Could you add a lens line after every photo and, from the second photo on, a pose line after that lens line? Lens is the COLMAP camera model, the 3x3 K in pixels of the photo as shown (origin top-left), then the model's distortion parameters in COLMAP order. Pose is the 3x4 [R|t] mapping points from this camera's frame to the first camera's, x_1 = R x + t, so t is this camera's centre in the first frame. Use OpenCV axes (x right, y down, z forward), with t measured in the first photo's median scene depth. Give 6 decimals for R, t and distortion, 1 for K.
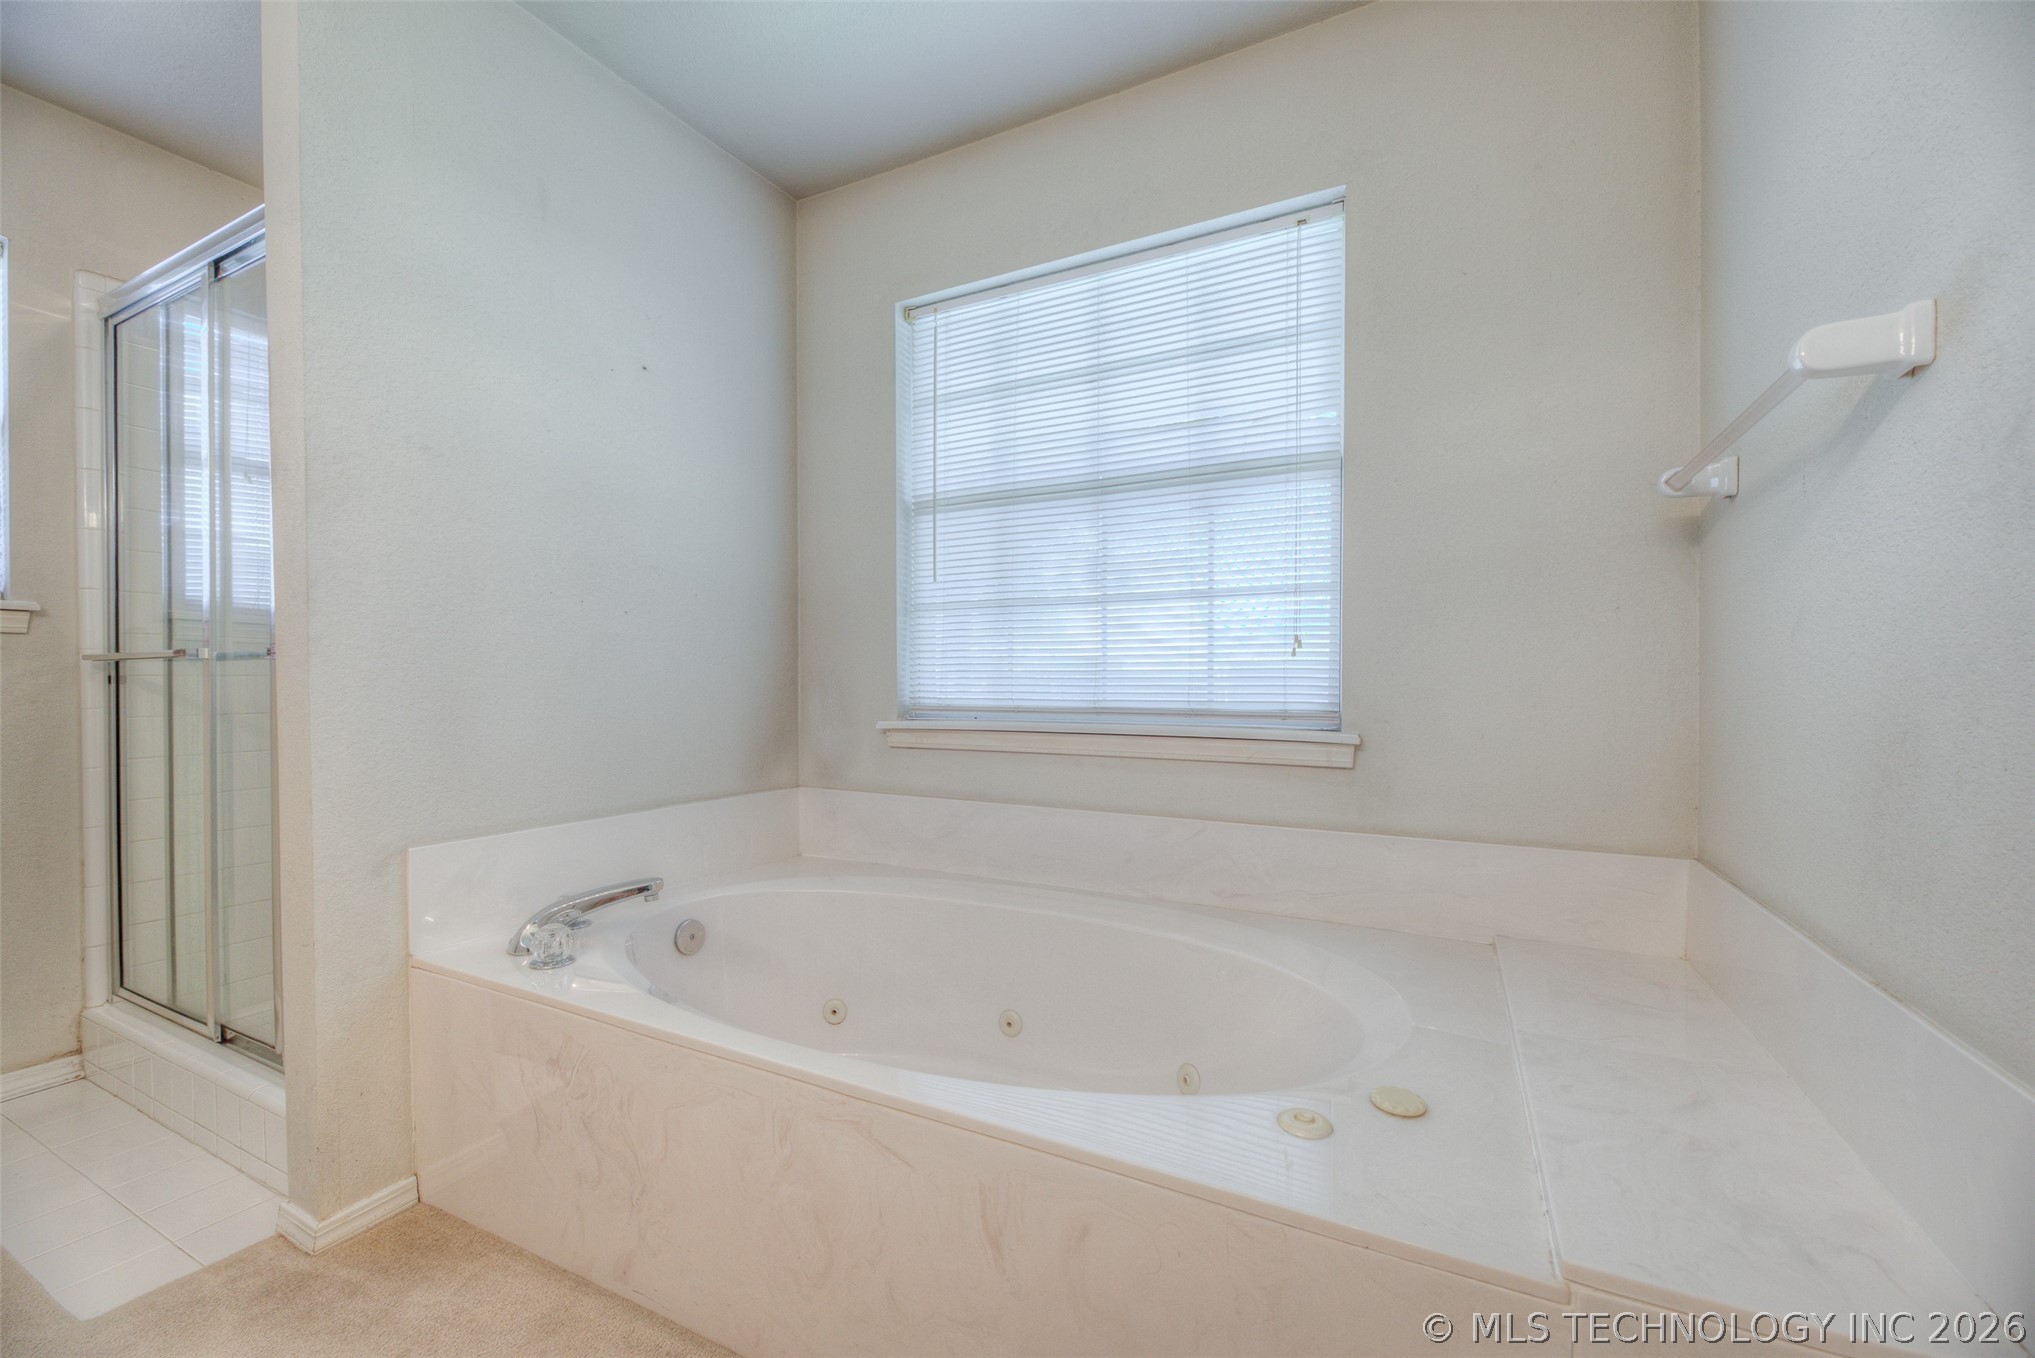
lens RADIAL K [[803.0, 0, 998.2], [0, 803.0, 682.7], [0, 0, 1]] dist [0.012206, -0.003155]
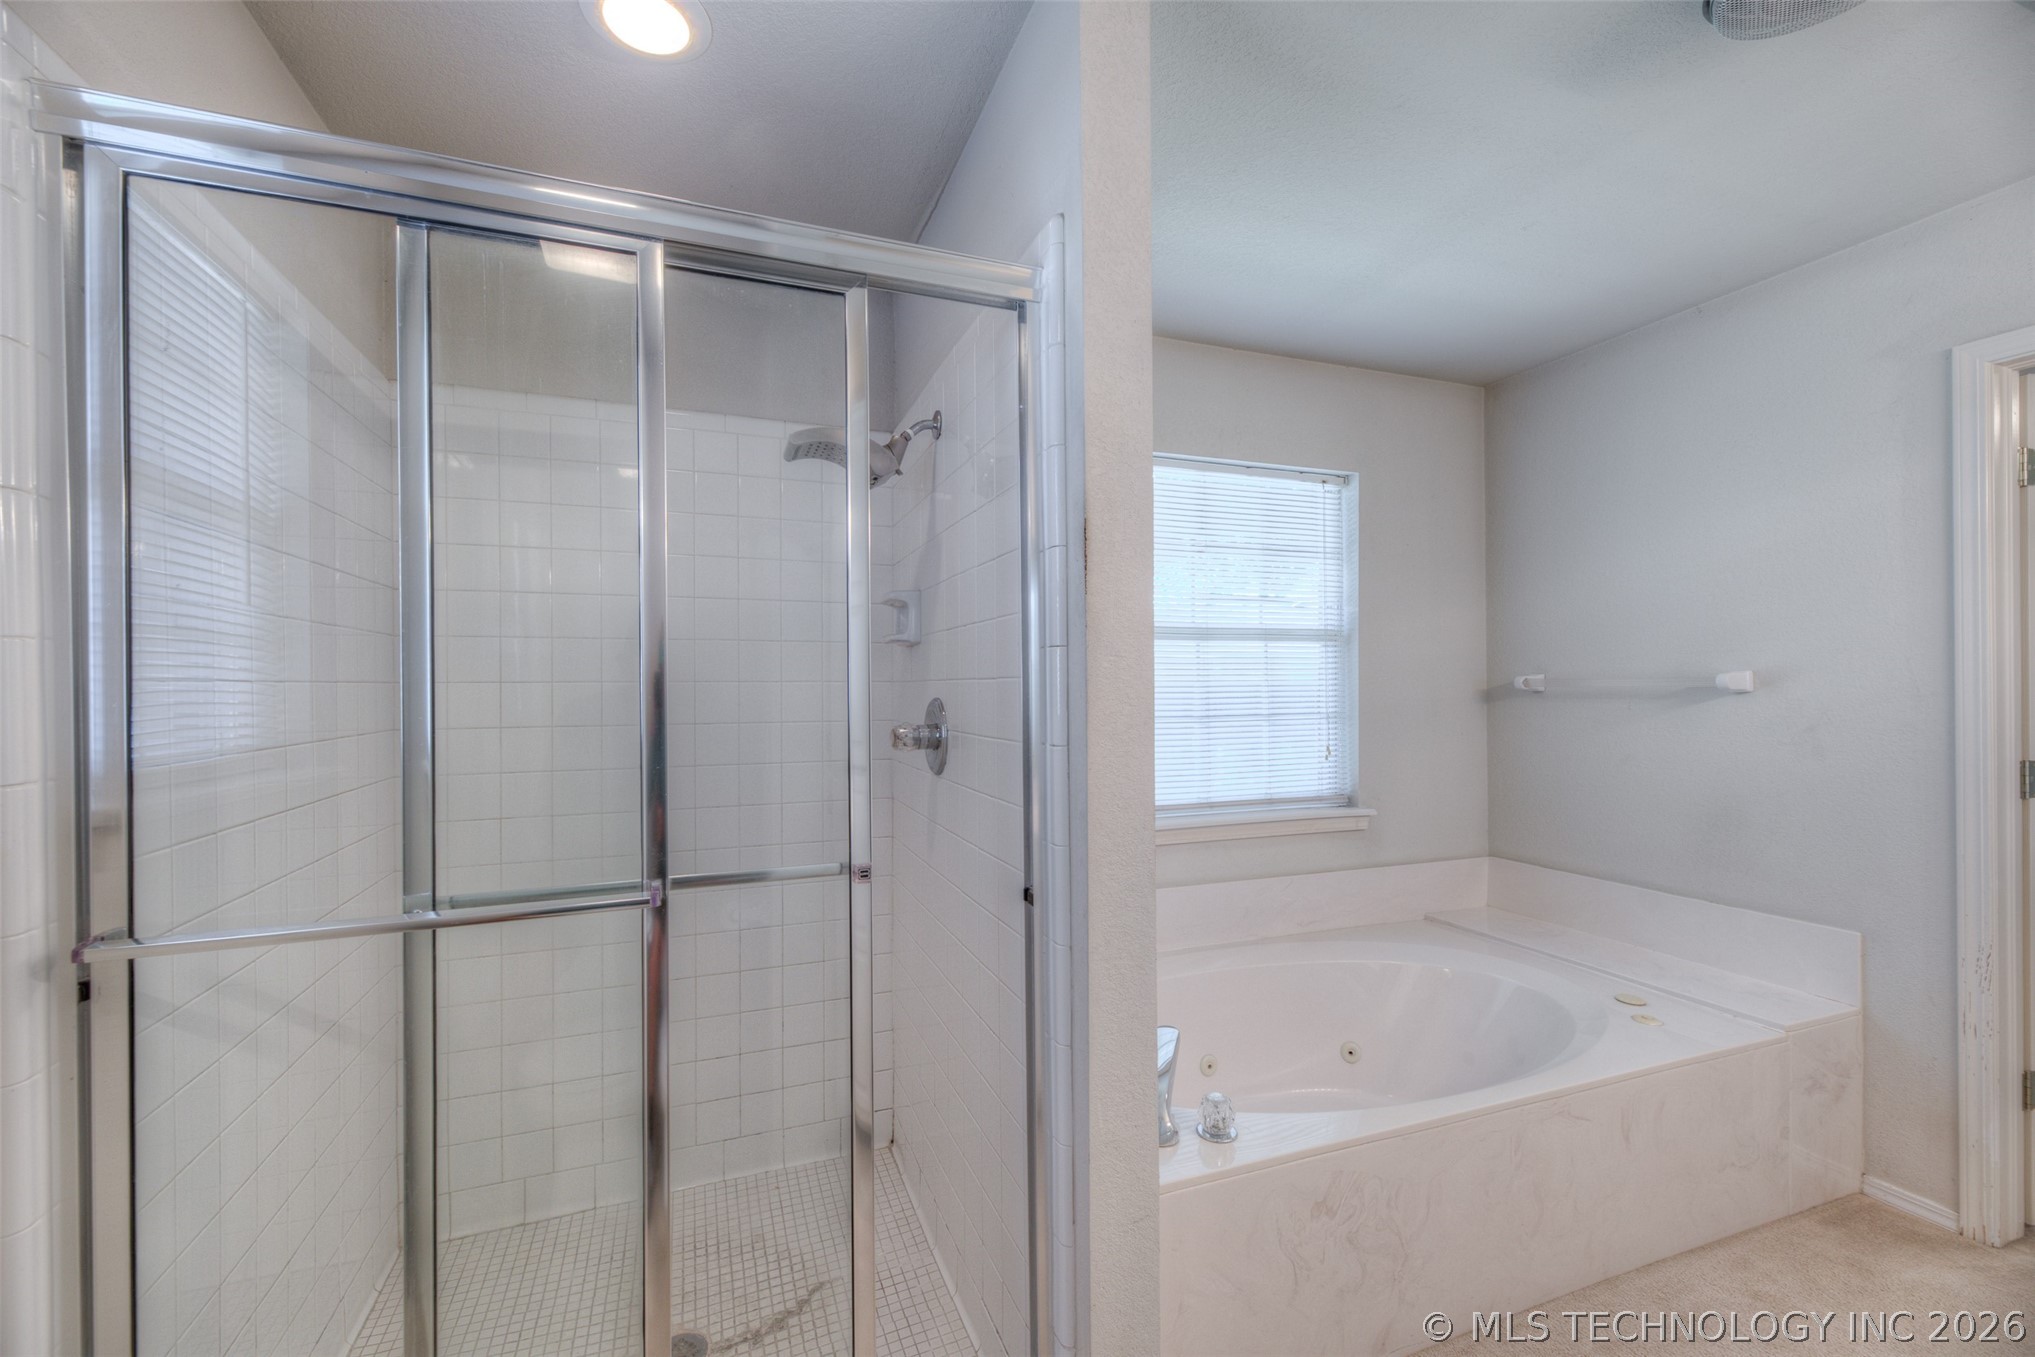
lens RADIAL K [[803.0, 0, 1013.1], [0, 803.0, 681.5], [0, 0, 1]] dist [0.012206, -0.003155]
pose [[0.676081, 0.002876, 0.736822, -1.455369], [0.008256, 0.999900, -0.011478, -0.209467], [-0.736781, 0.013843, 0.675990, 0.485572]]
